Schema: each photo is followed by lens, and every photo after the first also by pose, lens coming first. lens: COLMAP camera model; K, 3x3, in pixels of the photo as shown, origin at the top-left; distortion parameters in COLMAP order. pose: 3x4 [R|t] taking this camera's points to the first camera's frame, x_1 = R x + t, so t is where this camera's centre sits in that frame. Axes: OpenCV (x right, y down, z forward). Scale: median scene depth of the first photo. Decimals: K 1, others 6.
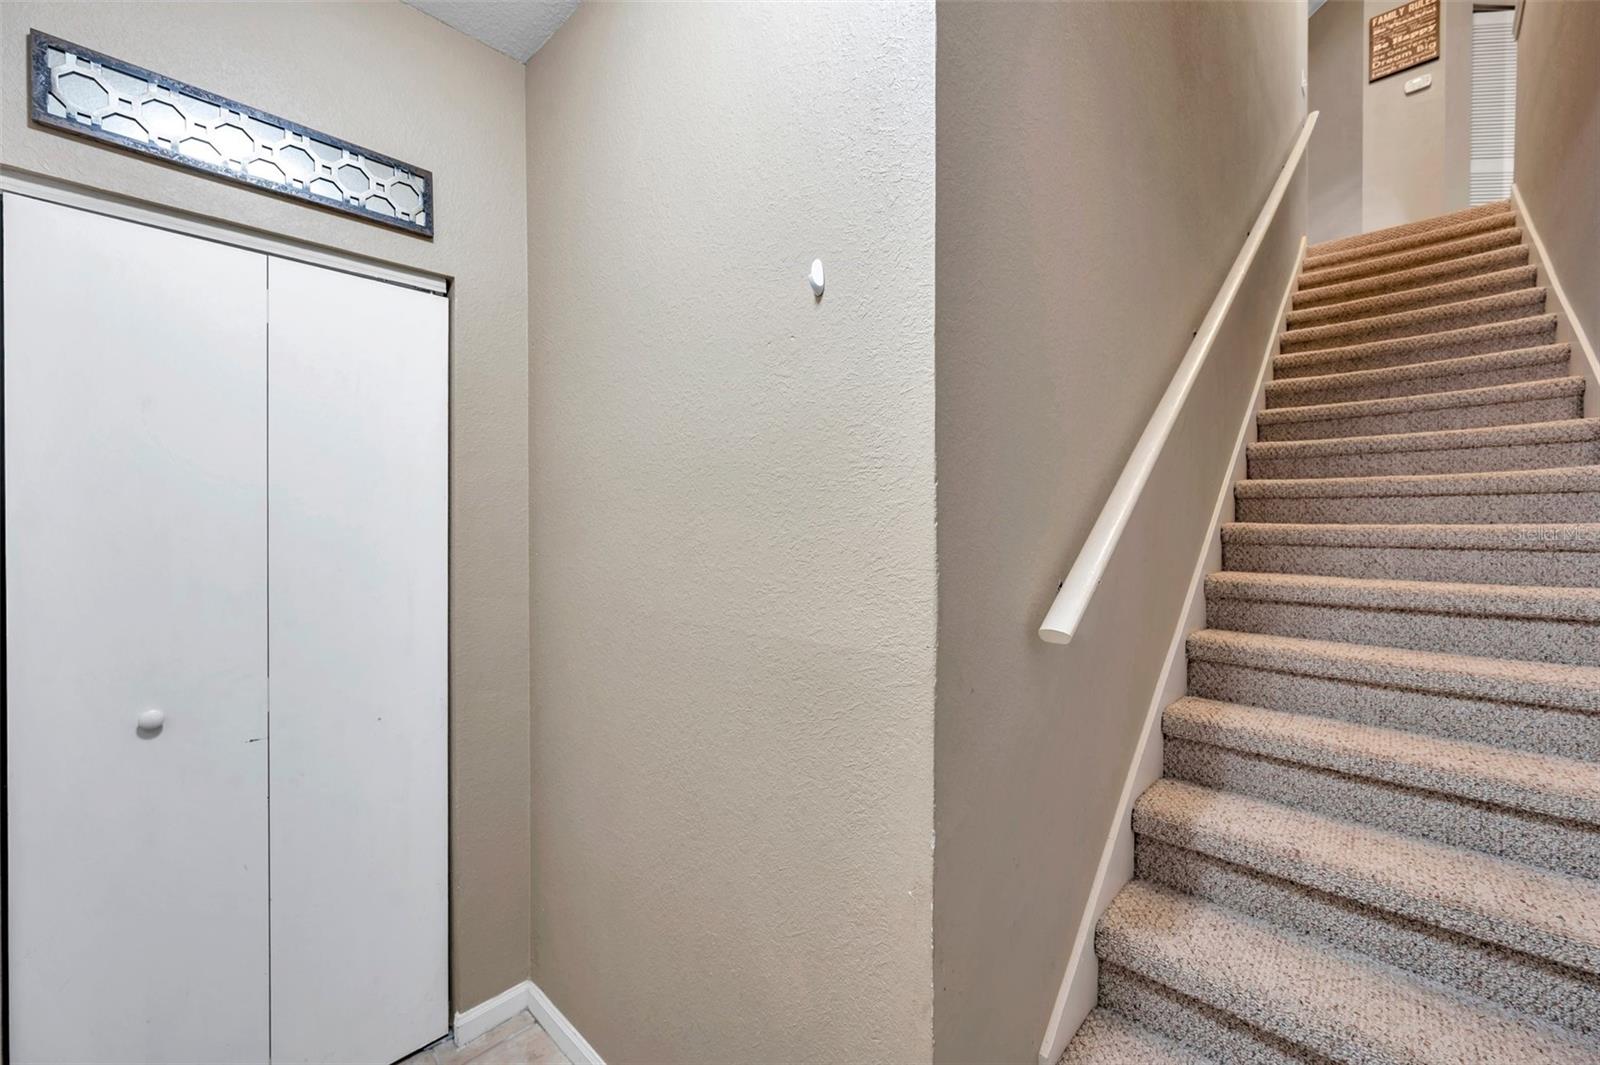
lens RADIAL K [[634.8, 0, 806.5], [0, 634.8, 531.4], [0, 0, 1]] dist [-0.002295, 0.000467]
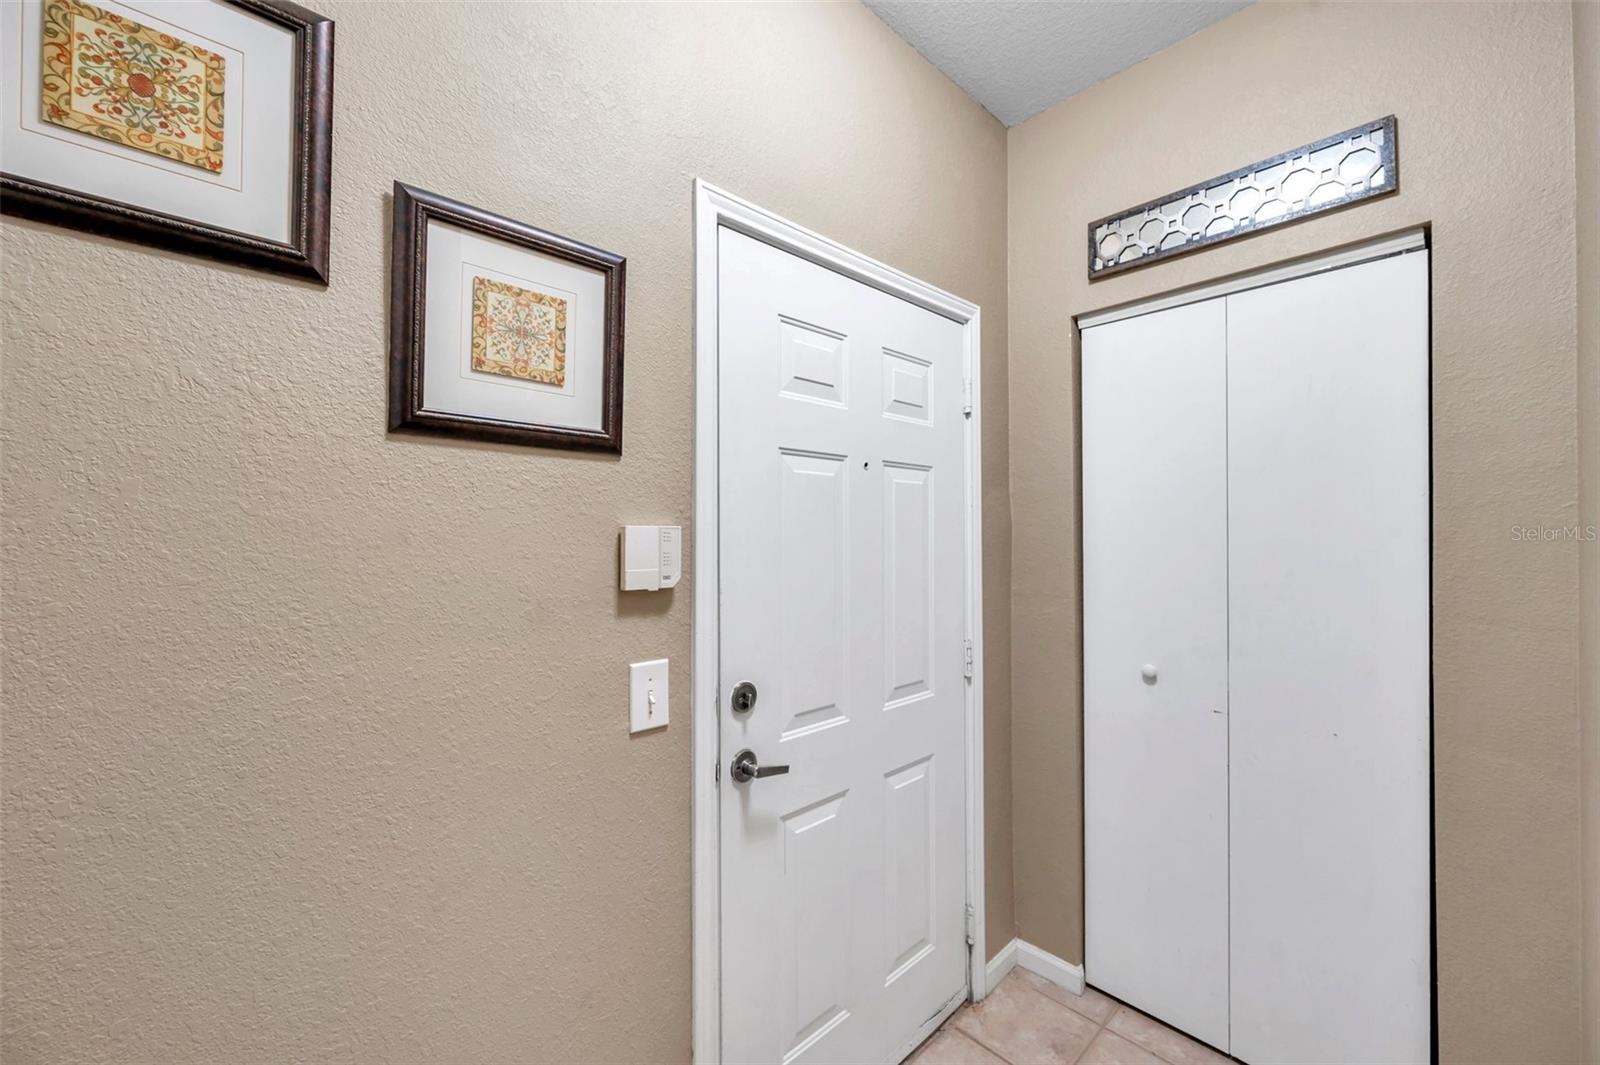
lens RADIAL K [[634.8, 0, 806.8], [0, 634.8, 528.5], [0, 0, 1]] dist [-0.002295, 0.000467]
pose [[-0.051757, -0.012970, -0.998575, 0.315172], [-0.012441, 0.999846, -0.012342, 0.012903], [0.998582, 0.011785, -0.051910, 0.273453]]
